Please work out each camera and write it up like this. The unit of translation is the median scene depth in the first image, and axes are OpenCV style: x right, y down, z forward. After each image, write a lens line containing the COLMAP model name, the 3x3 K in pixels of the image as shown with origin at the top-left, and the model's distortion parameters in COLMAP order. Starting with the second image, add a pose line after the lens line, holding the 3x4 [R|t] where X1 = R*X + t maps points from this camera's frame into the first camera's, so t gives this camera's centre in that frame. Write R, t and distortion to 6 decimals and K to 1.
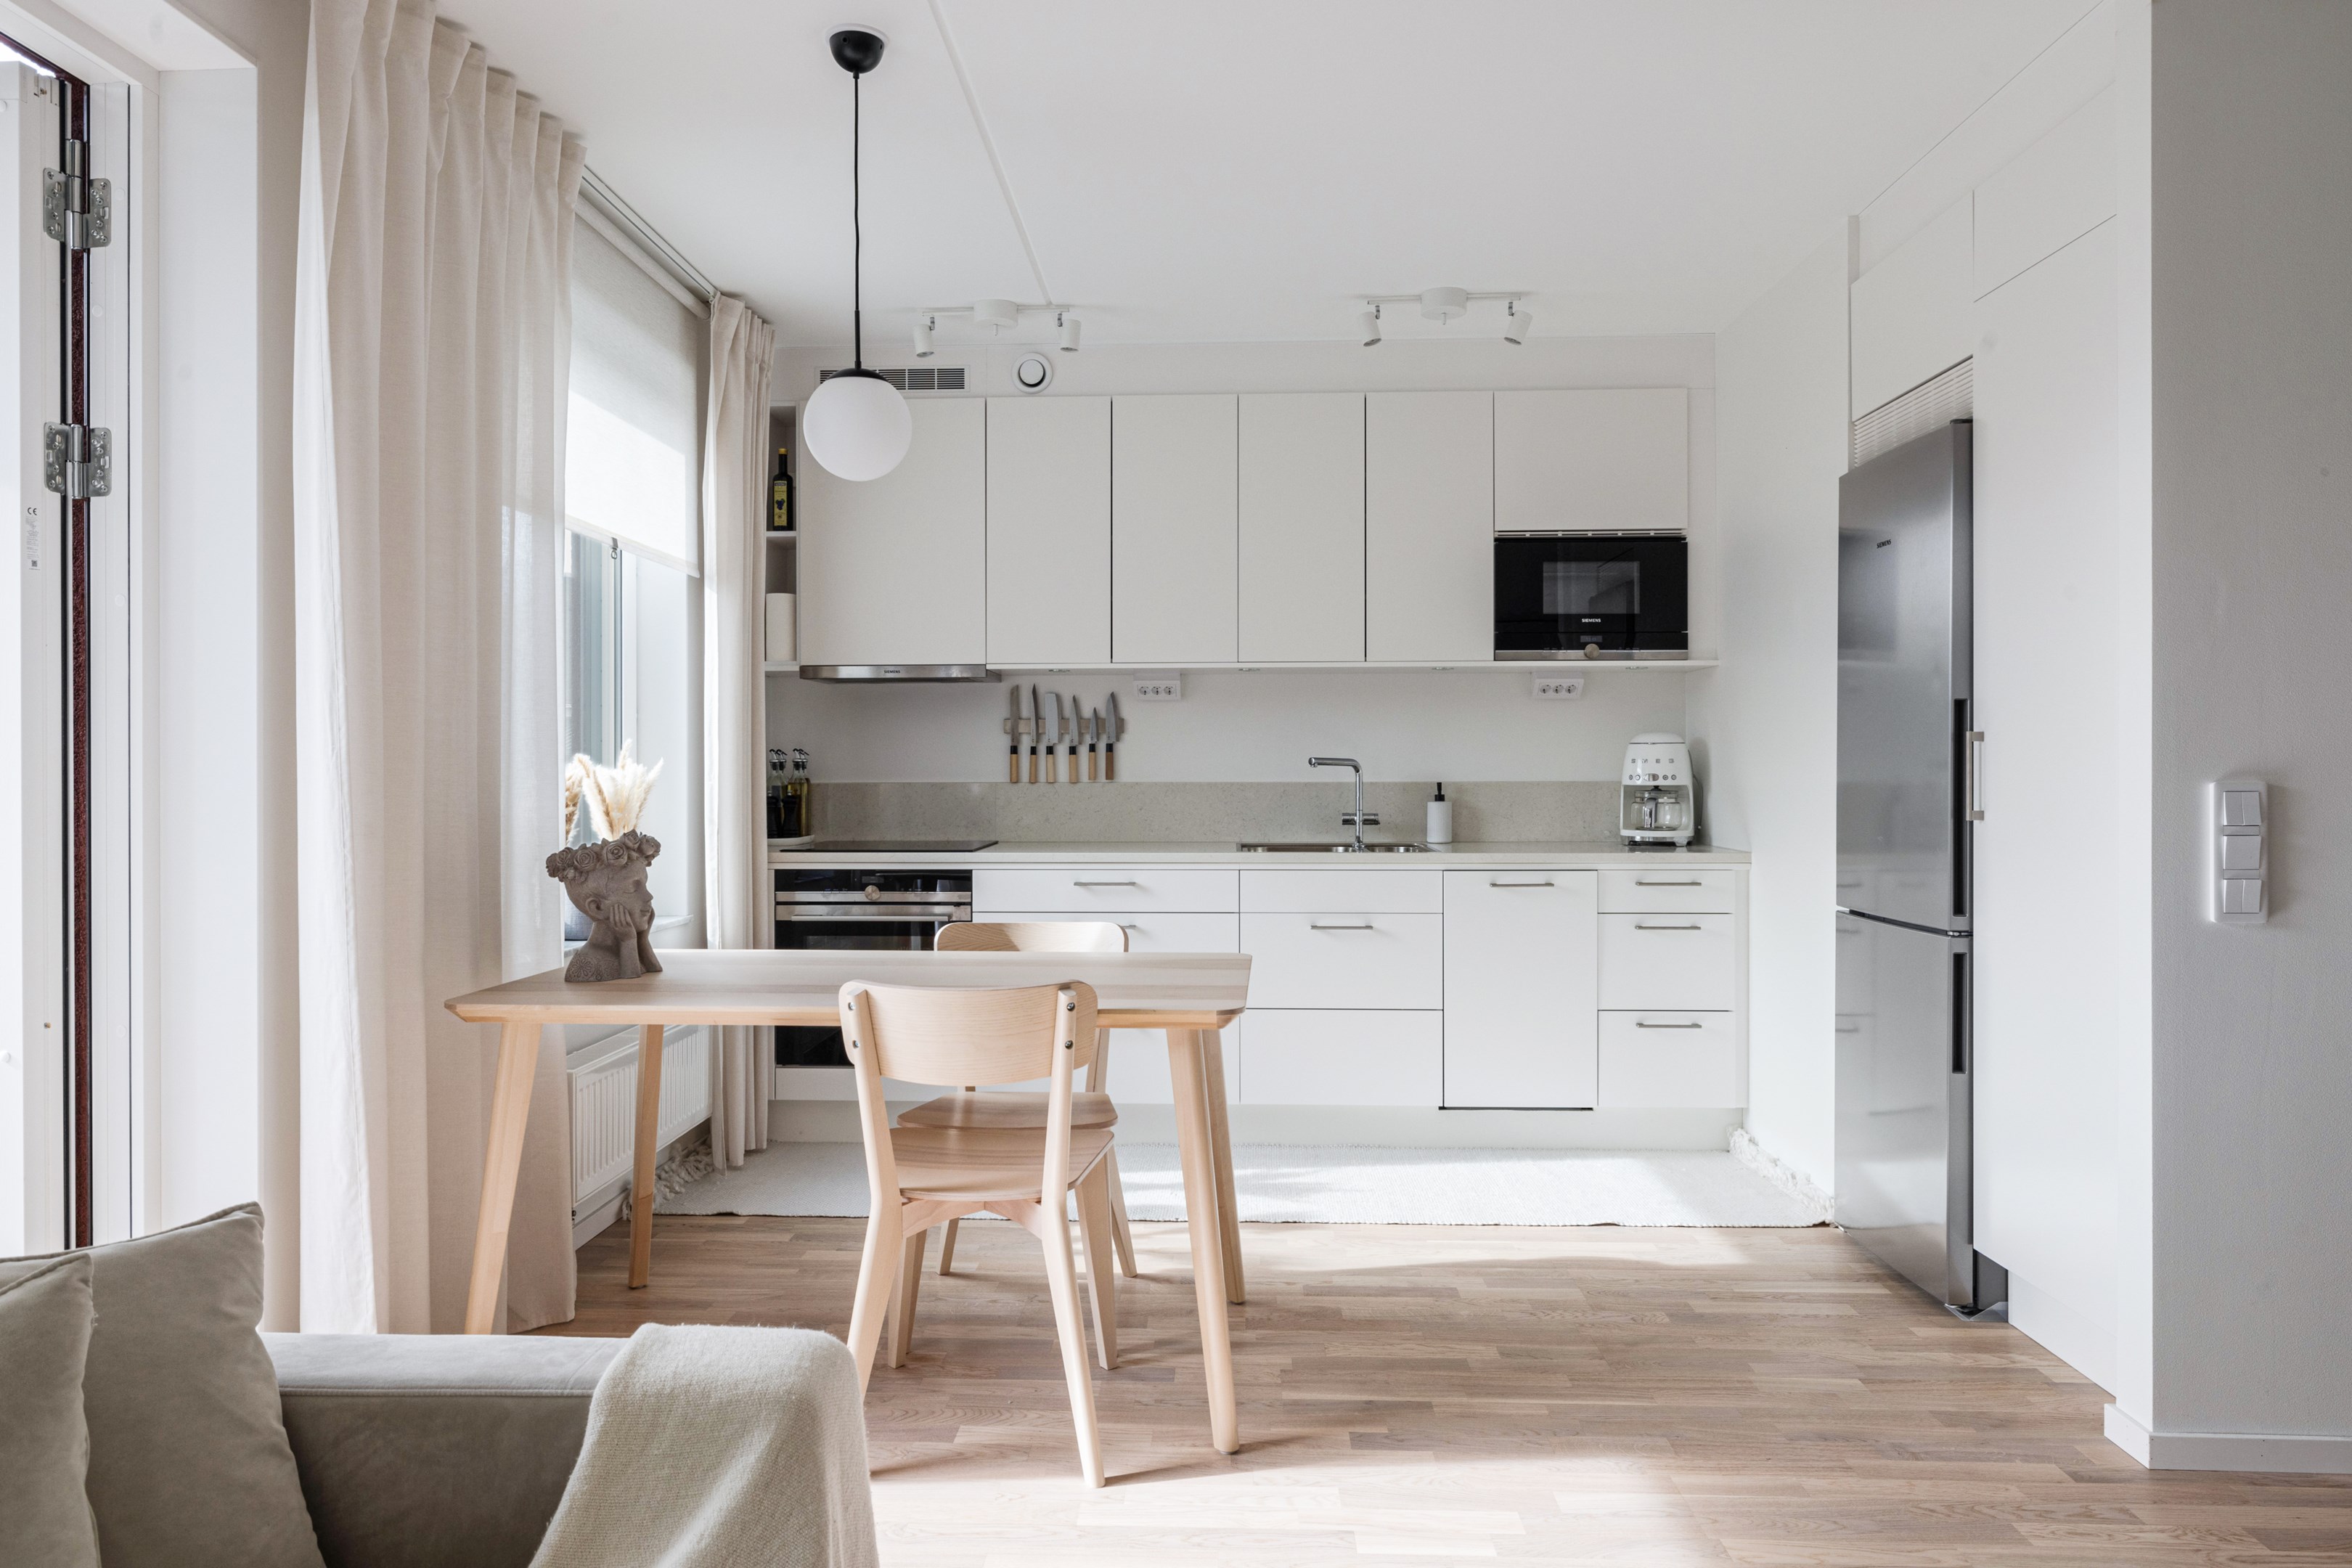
lens RADIAL K [[1510.4, 0, 1167.2], [0, 1510.4, 768.0], [0, 0, 1]] dist [0.001831, 0.000176]
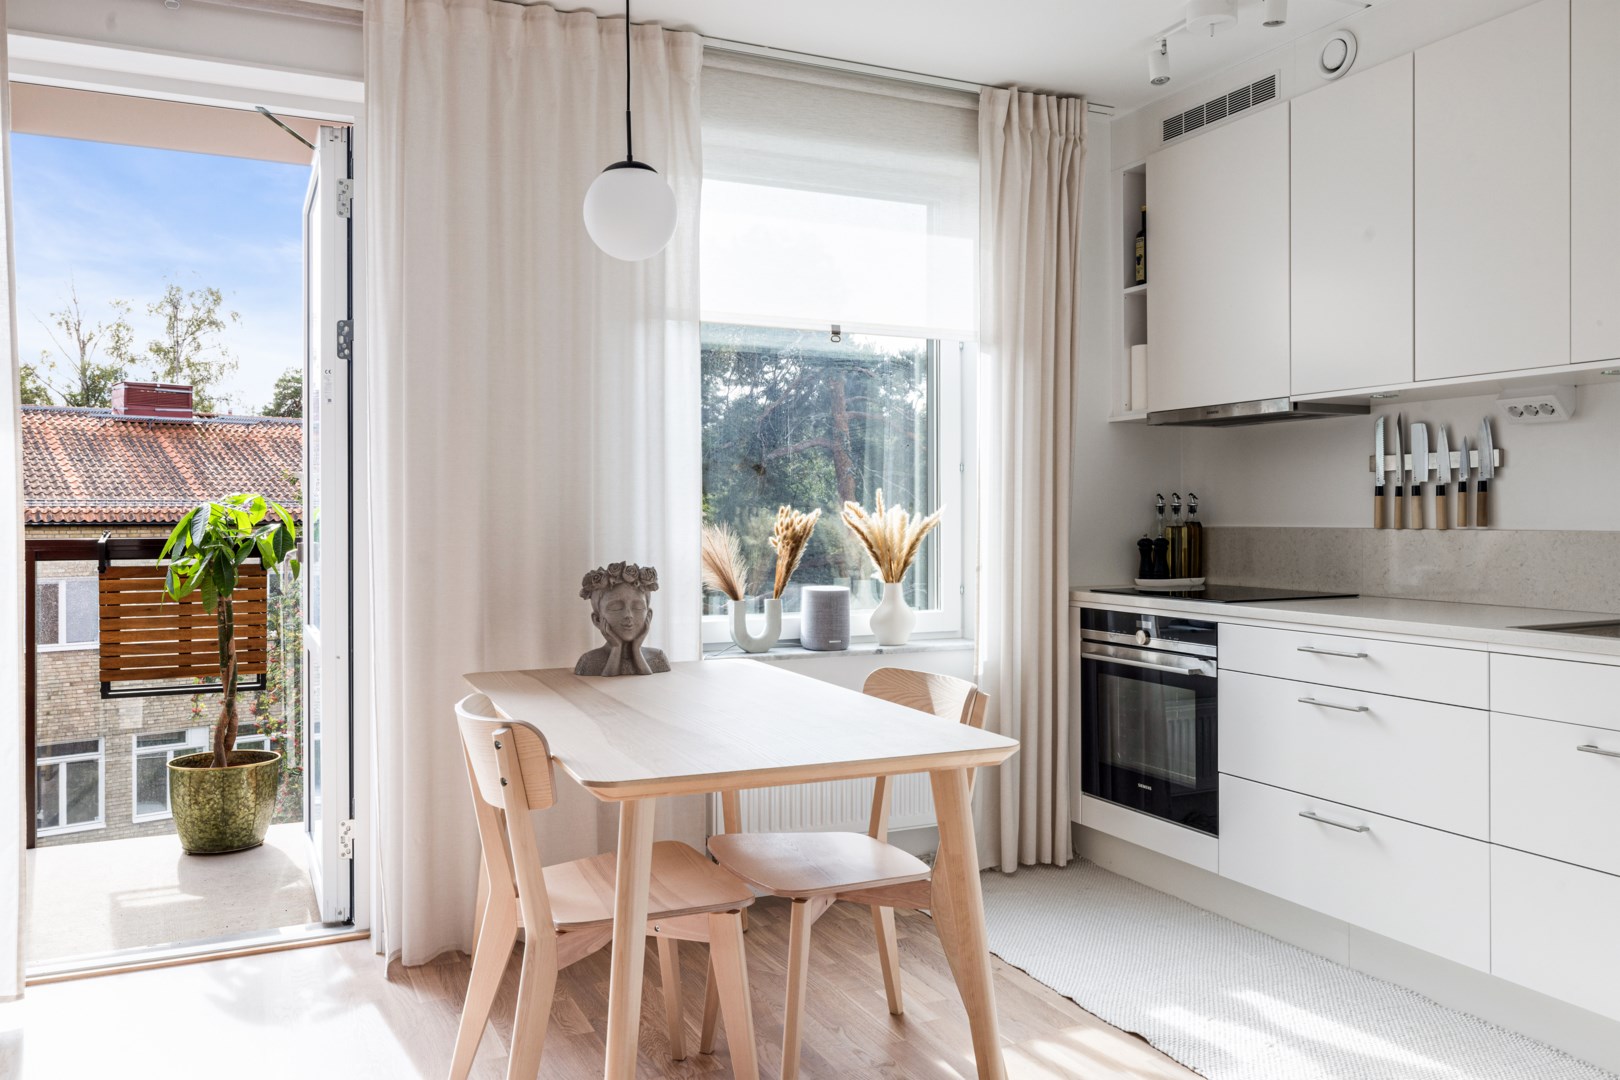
lens RADIAL K [[1219.3, 0, 798.2], [0, 1219.3, 511.6], [0, 0, 1]] dist [-0.000856, 0.001822]
pose [[0.455715, -0.001433, -0.890125, 0.391820], [0.001795, 0.999998, -0.000690, -0.000170], [0.890124, -0.001284, 0.455716, 0.407931]]
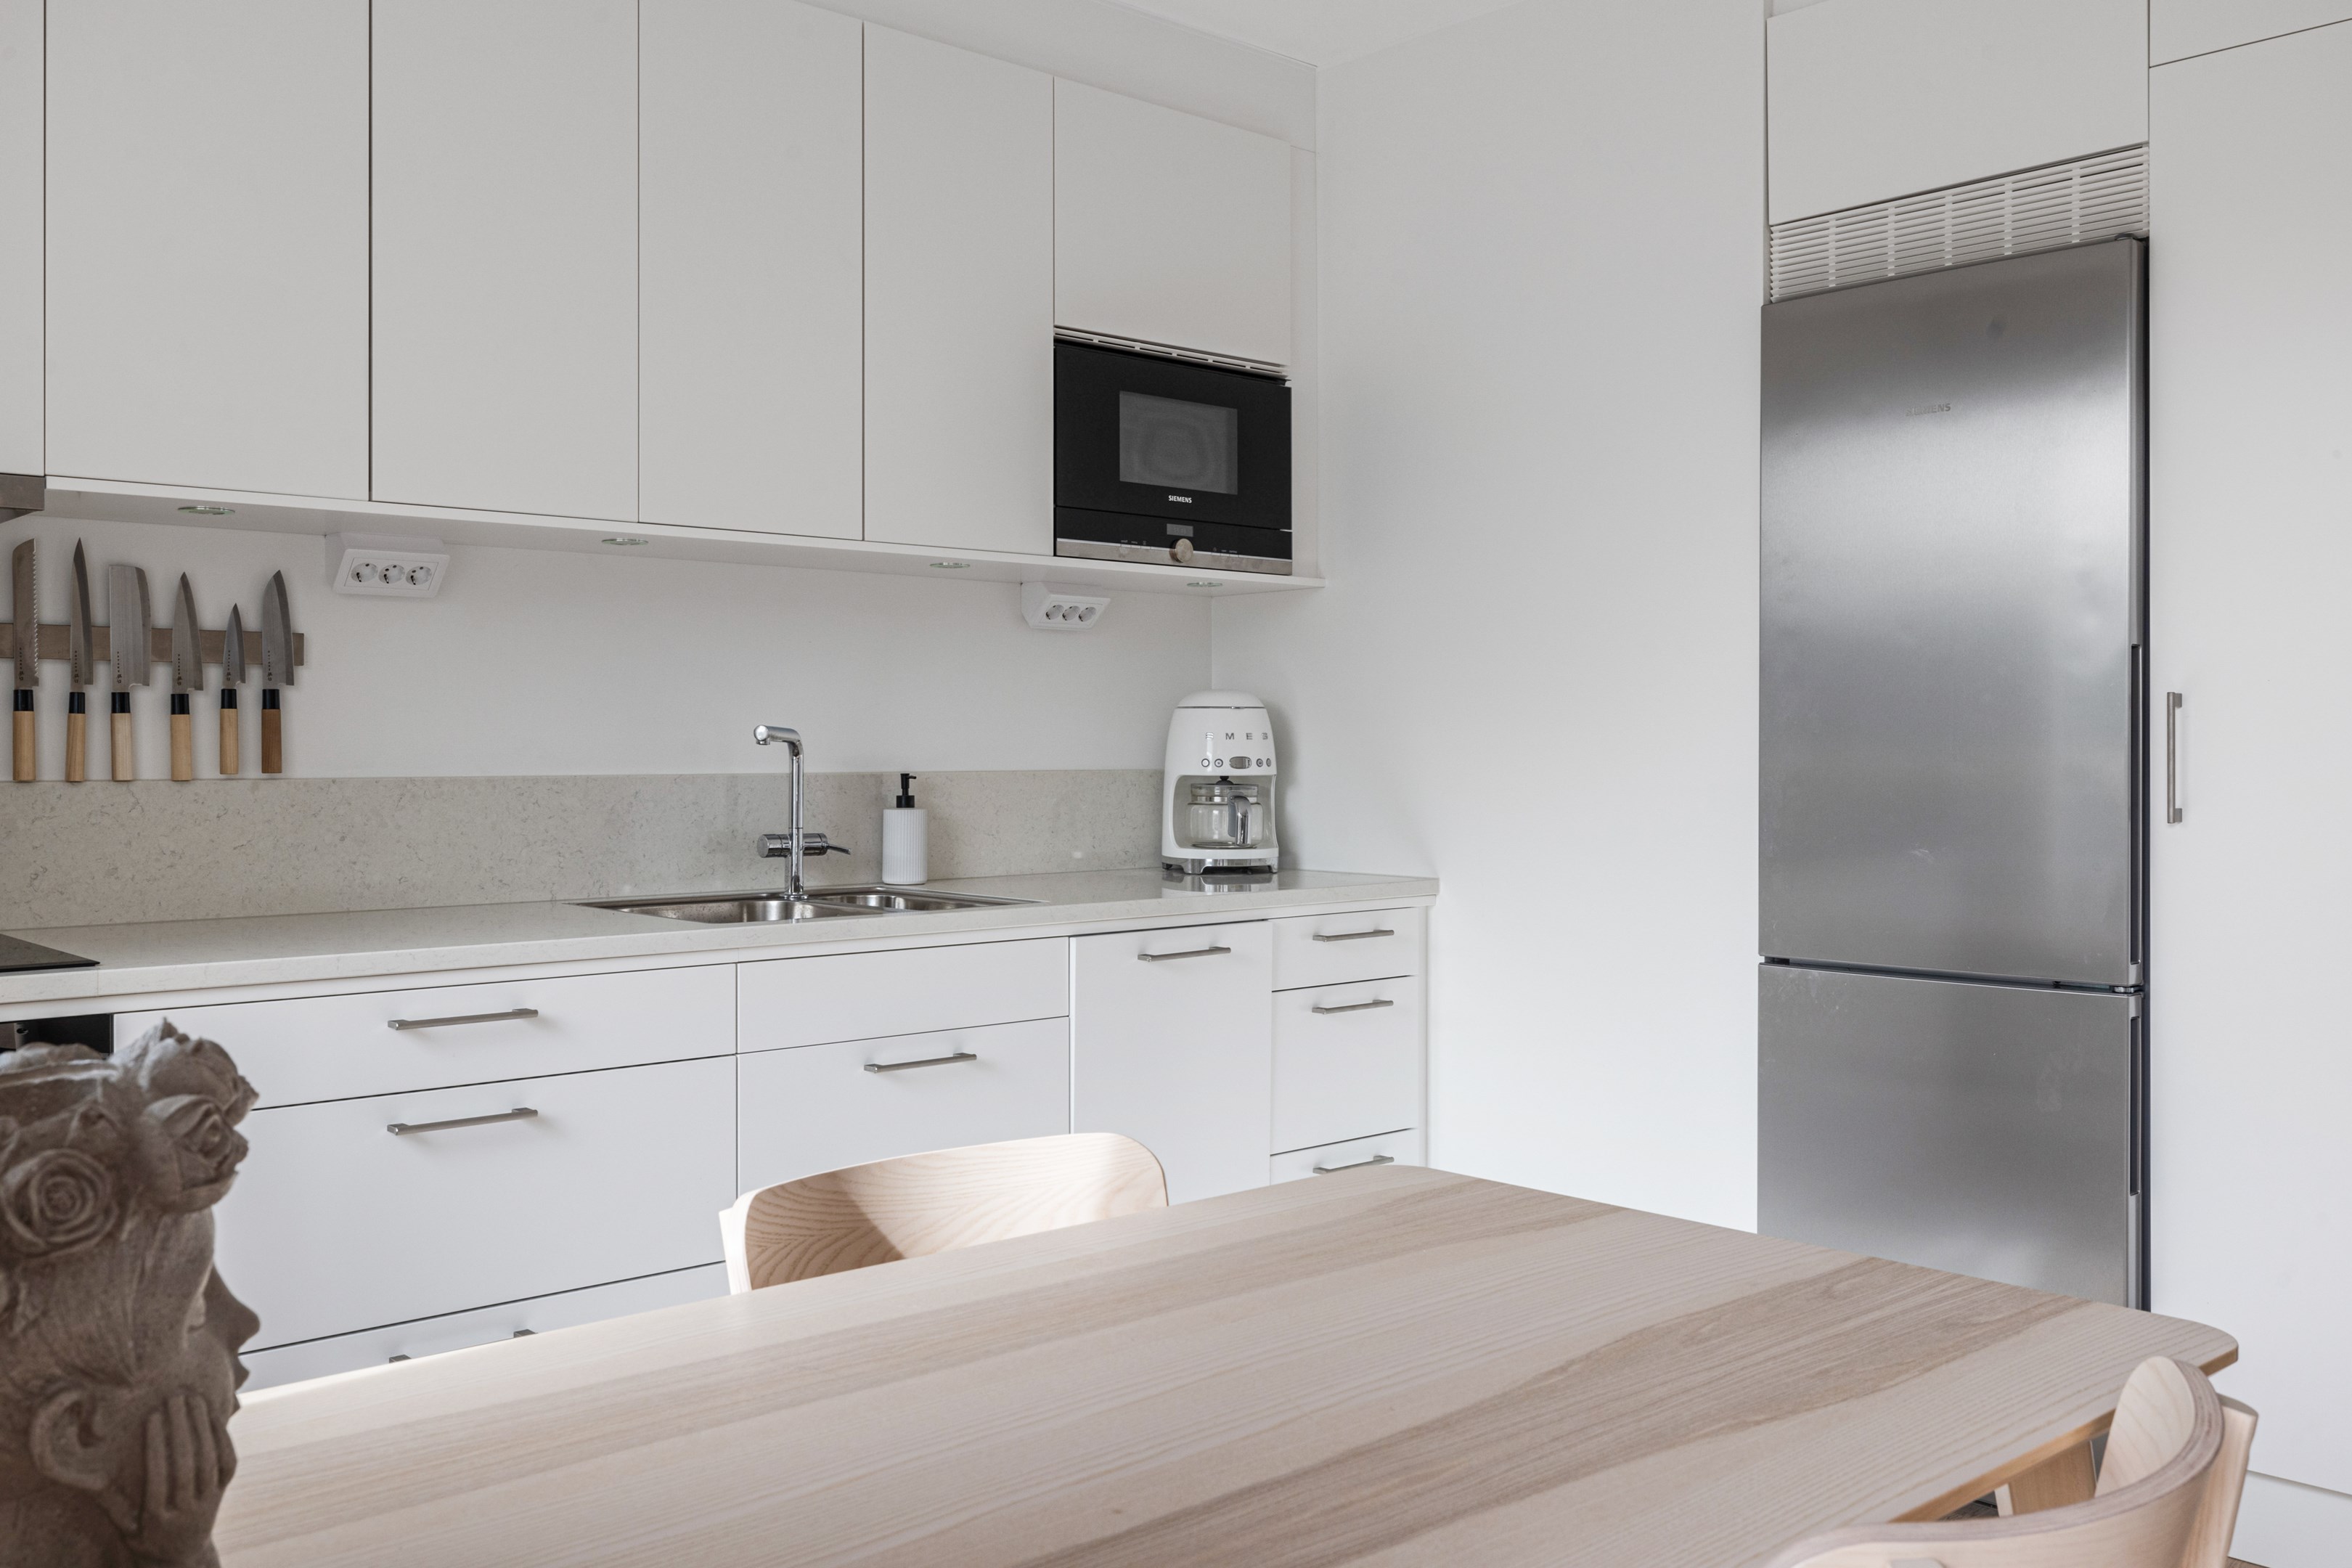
lens RADIAL K [[2026.2, 0, 1158.9], [0, 2026.2, 750.2], [0, 0, 1]] dist [0.006680, -0.000468]
pose [[0.712036, 0.001509, 0.702142, -0.281051], [-0.000092, 0.999998, -0.002056, 0.002652], [-0.702143, 0.001399, 0.712034, 0.430208]]
